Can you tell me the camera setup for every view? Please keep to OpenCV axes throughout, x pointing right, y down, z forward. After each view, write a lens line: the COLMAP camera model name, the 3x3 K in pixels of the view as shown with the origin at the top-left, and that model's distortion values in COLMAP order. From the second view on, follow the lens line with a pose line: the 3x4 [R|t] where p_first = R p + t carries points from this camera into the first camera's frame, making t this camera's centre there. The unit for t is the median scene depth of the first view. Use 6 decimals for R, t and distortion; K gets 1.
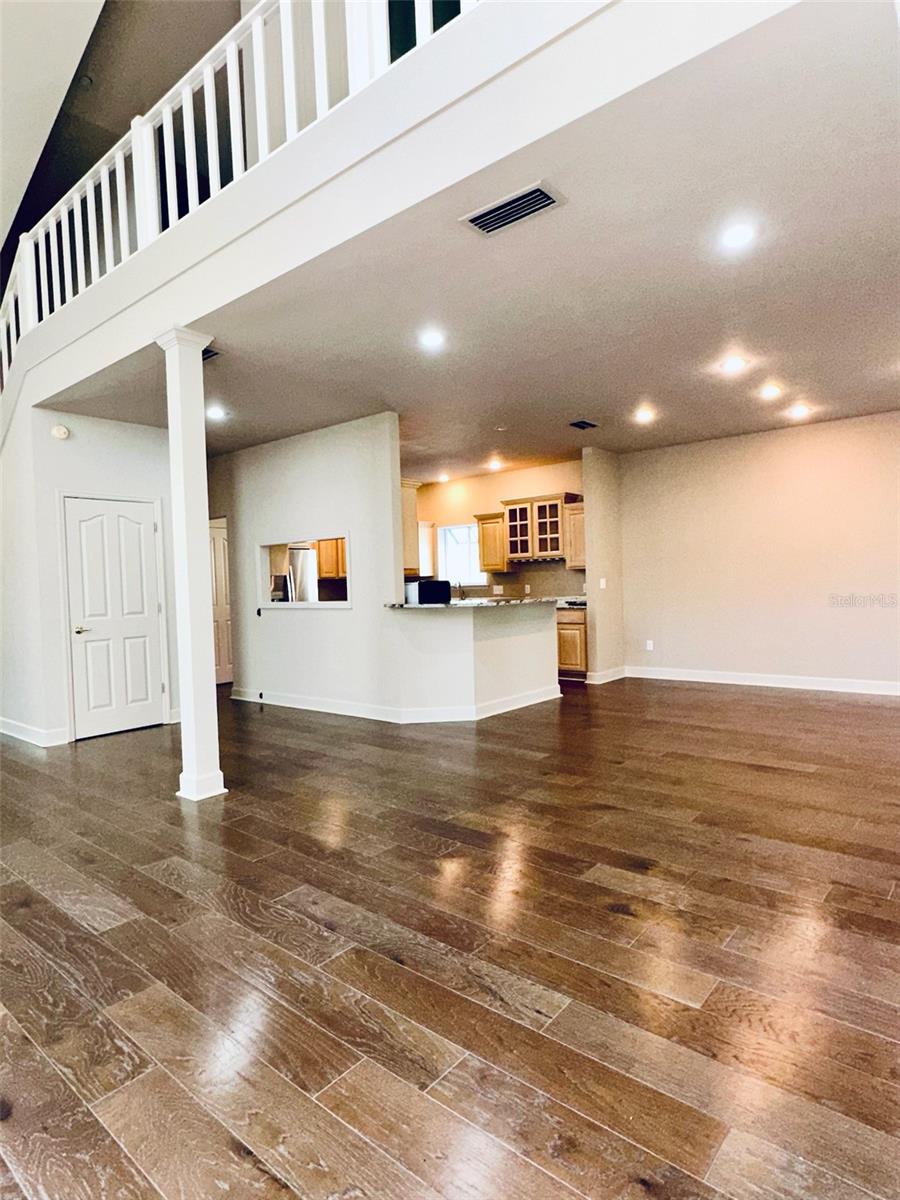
lens RADIAL K [[669.4, 0, 448.6], [0, 669.4, 597.8], [0, 0, 1]] dist [-0.004894, -0.000340]
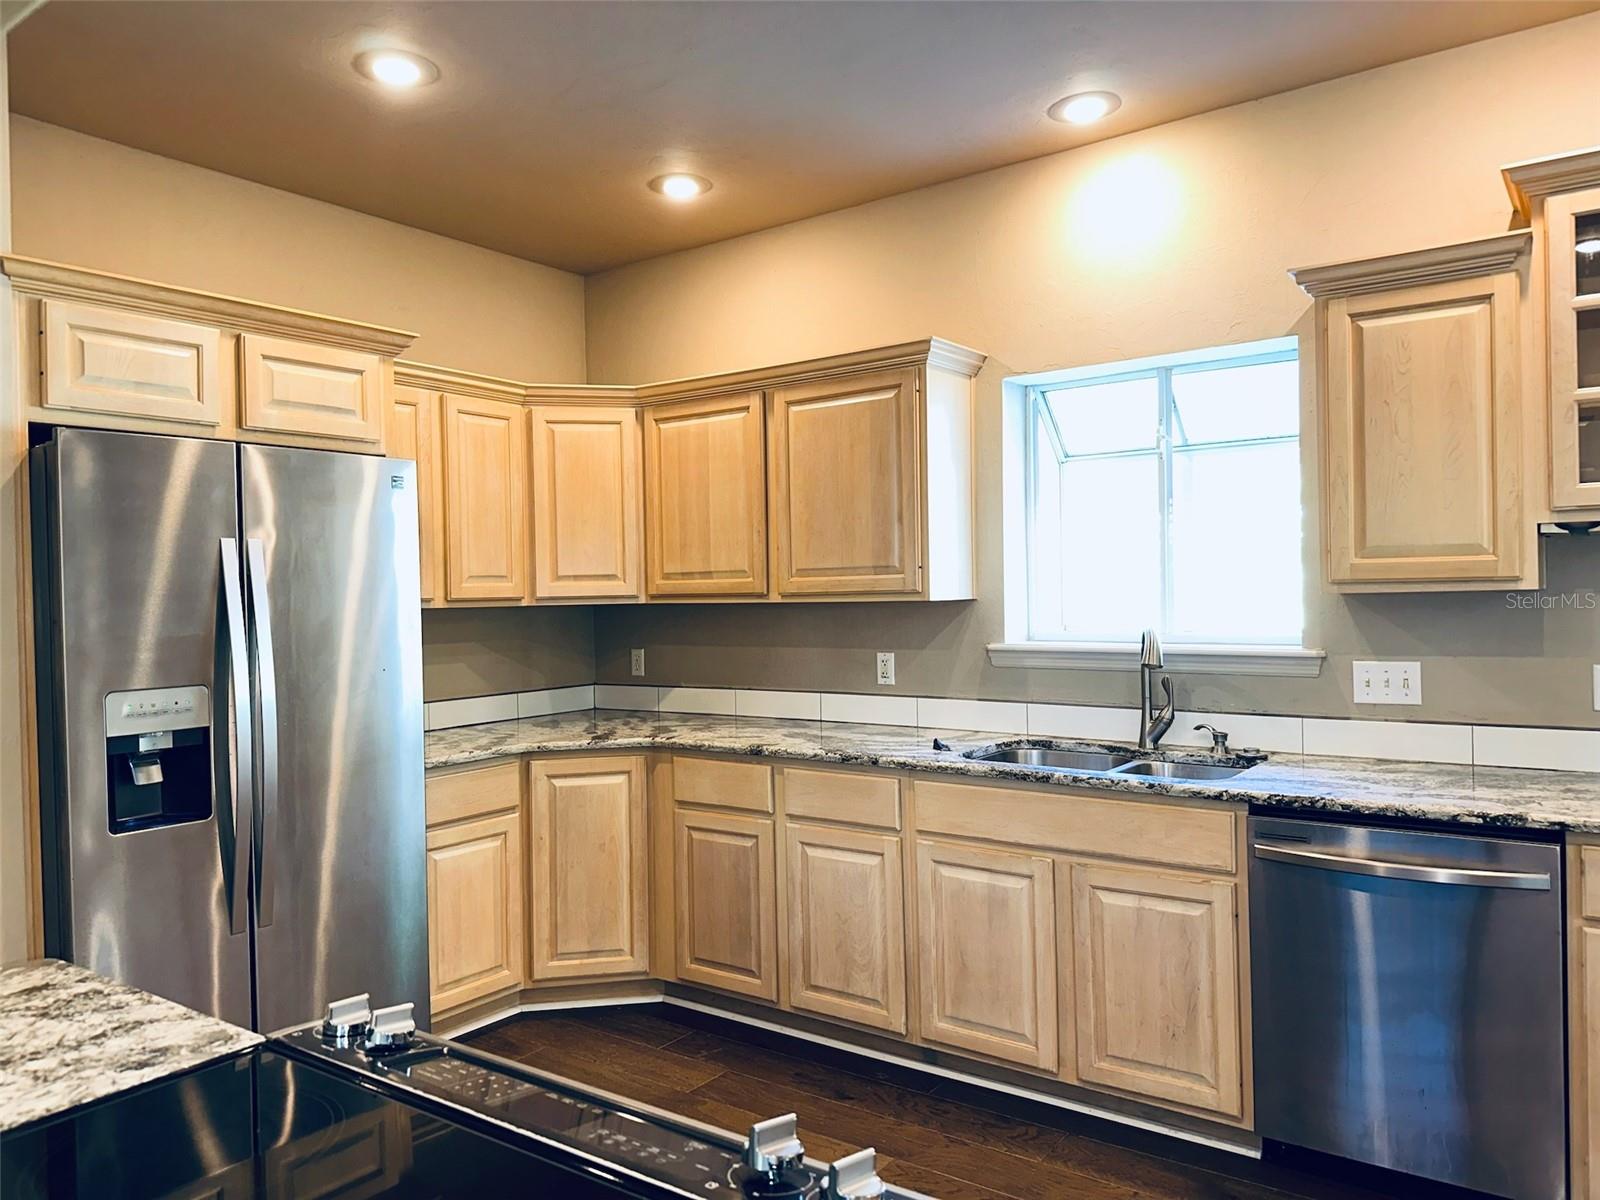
lens RADIAL K [[1104.8, 0, 800.0], [0, 1104.8, 600.0], [0, 0, 1]] dist [0.096686, -0.231142]
pose [[0.996773, 0.011795, 0.079406, -0.154200], [-0.010457, 0.999797, -0.017246, -0.036775], [-0.079593, 0.016360, 0.996693, 0.912540]]
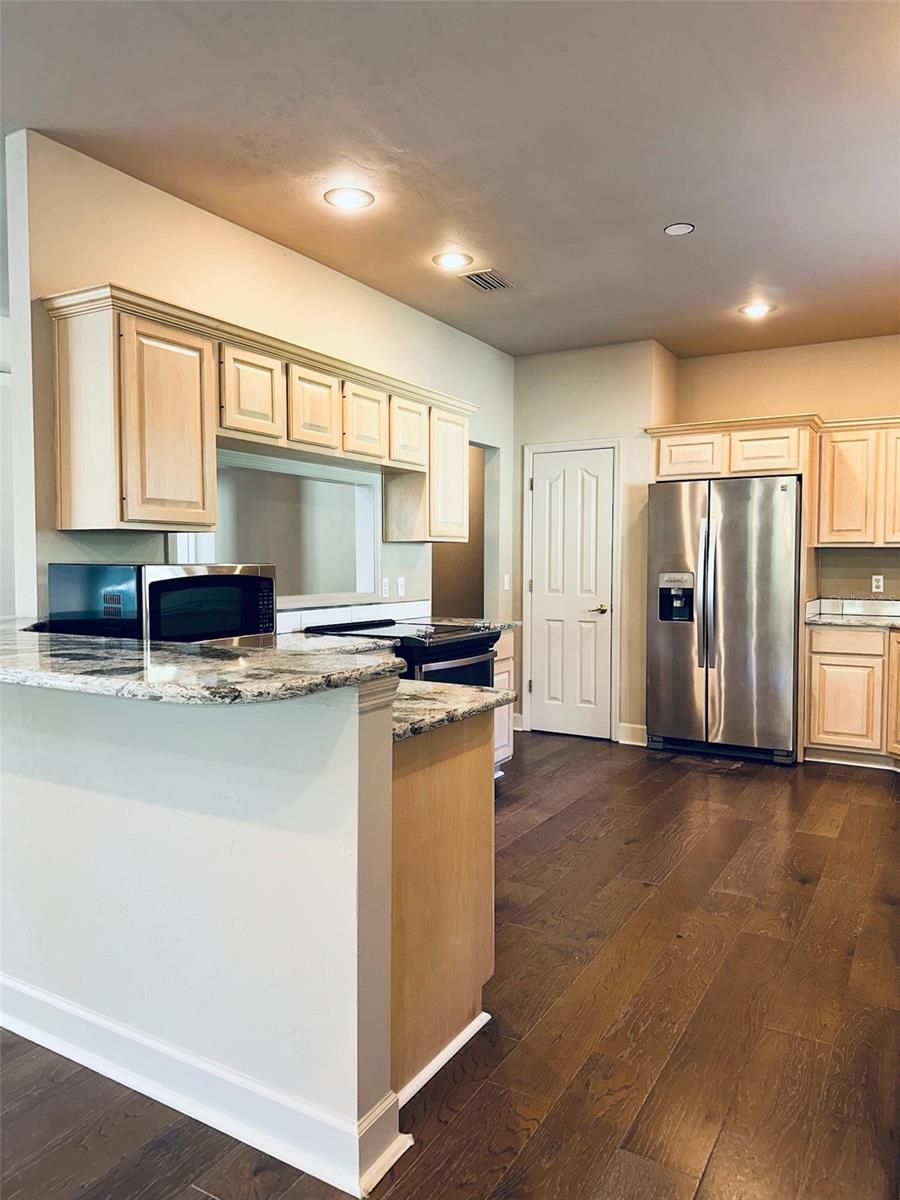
lens RADIAL K [[840.4, 0, 450.0], [0, 840.4, 600.0], [0, 0, 1]] dist [0.097851, -0.135757]
pose [[0.165151, 0.081346, -0.982908, 0.391647], [-0.028654, 0.996568, 0.077662, -0.041079], [0.985852, 0.015339, 0.166915, 0.953861]]
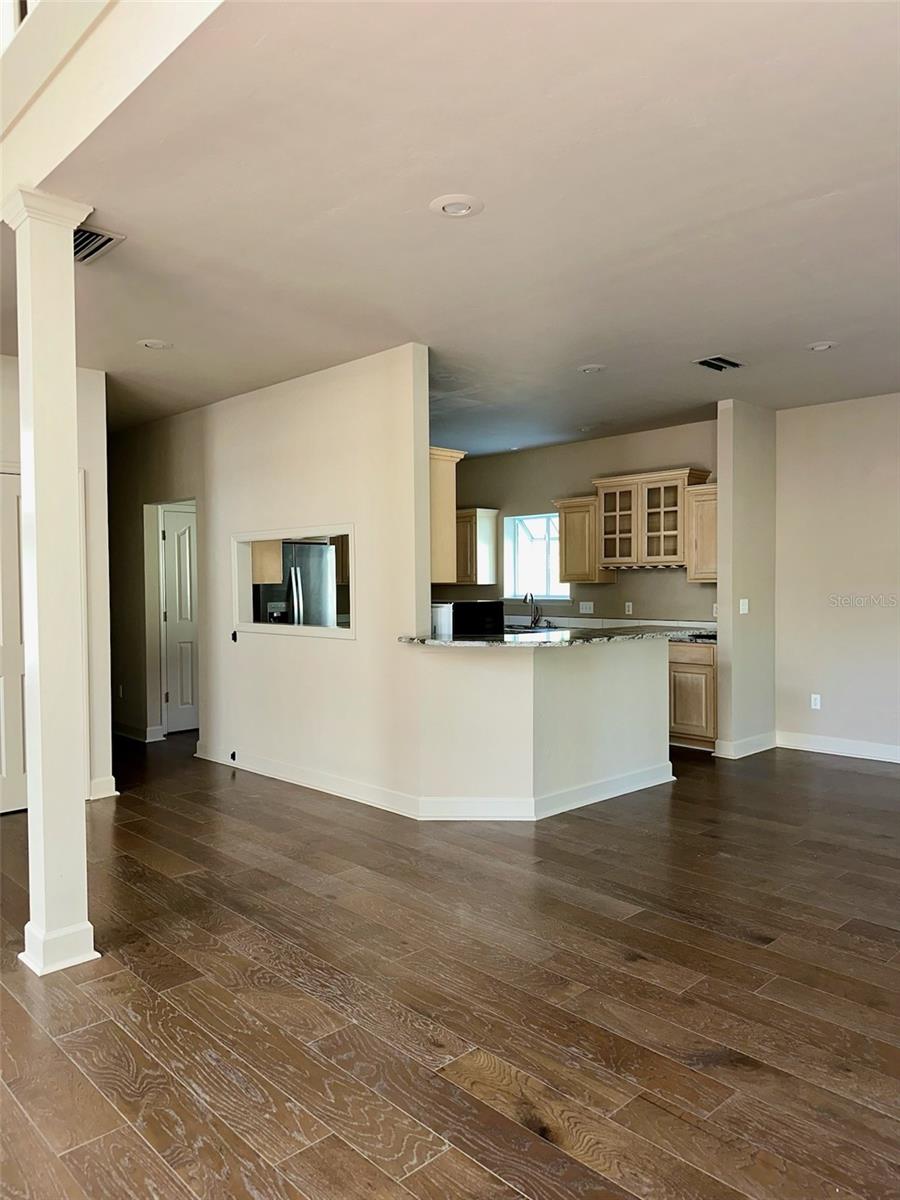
lens RADIAL K [[840.4, 0, 450.0], [0, 840.4, 600.0], [0, 0, 1]] dist [0.097851, -0.135757]
pose [[0.993975, 0.027113, -0.106199, 0.033302], [-0.026794, 0.999631, 0.004428, -0.026311], [0.106280, -0.001556, 0.994335, 0.146237]]
